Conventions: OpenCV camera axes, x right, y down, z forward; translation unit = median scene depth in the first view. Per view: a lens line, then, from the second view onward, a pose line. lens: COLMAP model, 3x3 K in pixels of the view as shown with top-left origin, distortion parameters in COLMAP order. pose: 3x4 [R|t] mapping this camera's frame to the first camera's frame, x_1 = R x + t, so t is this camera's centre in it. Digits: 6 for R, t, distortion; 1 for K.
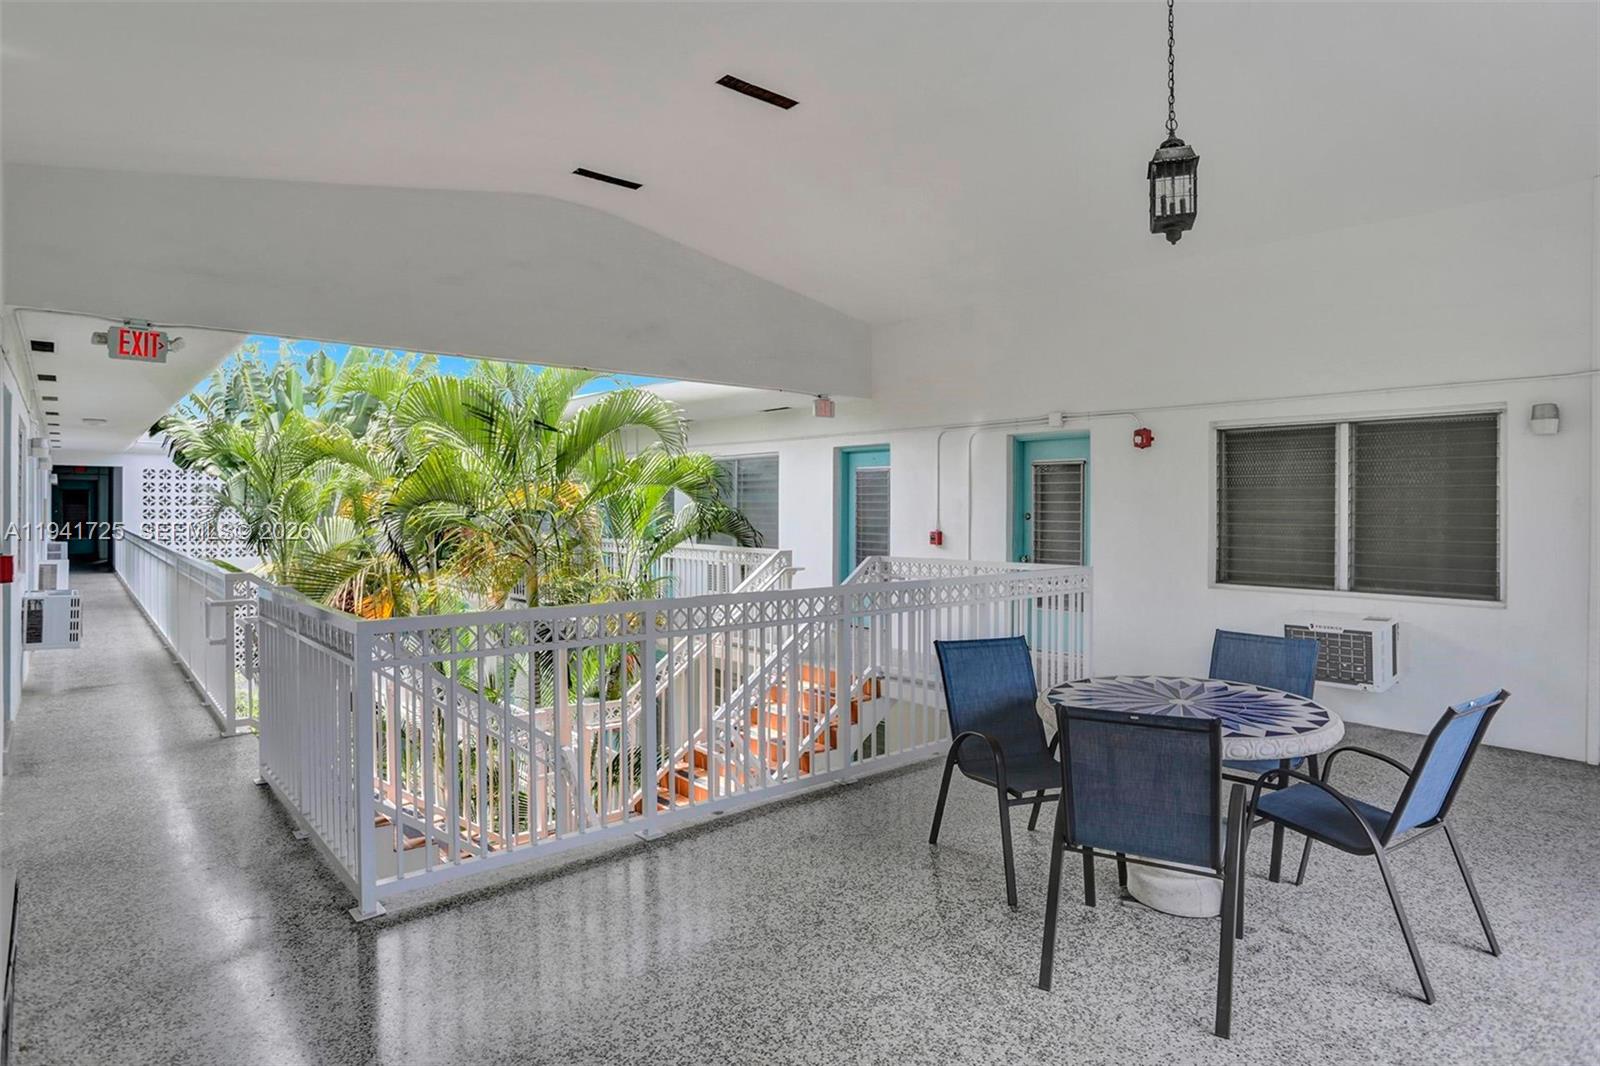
lens RADIAL K [[877.4, 0, 792.0], [0, 877.4, 513.6], [0, 0, 1]] dist [-0.026003, 0.000553]
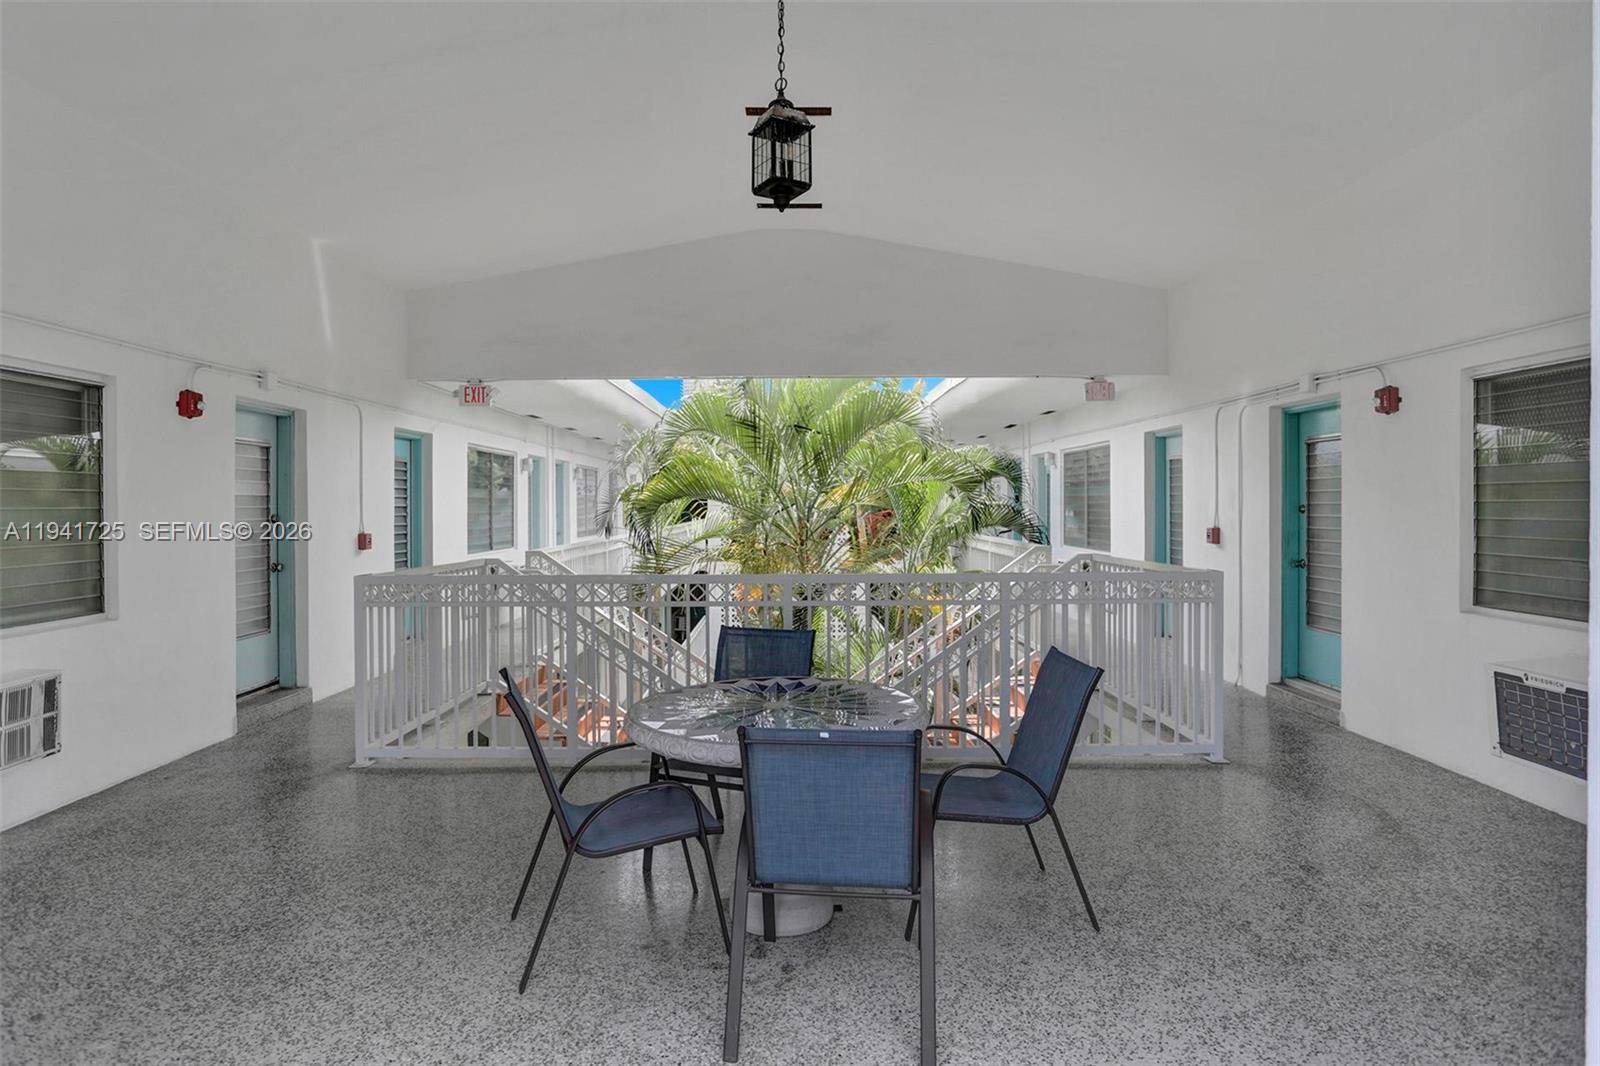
lens RADIAL K [[877.4, 0, 792.0], [0, 877.4, 513.6], [0, 0, 1]] dist [-0.026003, 0.000553]
pose [[0.765280, 0.001898, -0.643695, 0.486980], [0.000002, 0.999996, 0.002951, 0.005419], [0.643698, -0.002260, 0.765277, 0.135442]]
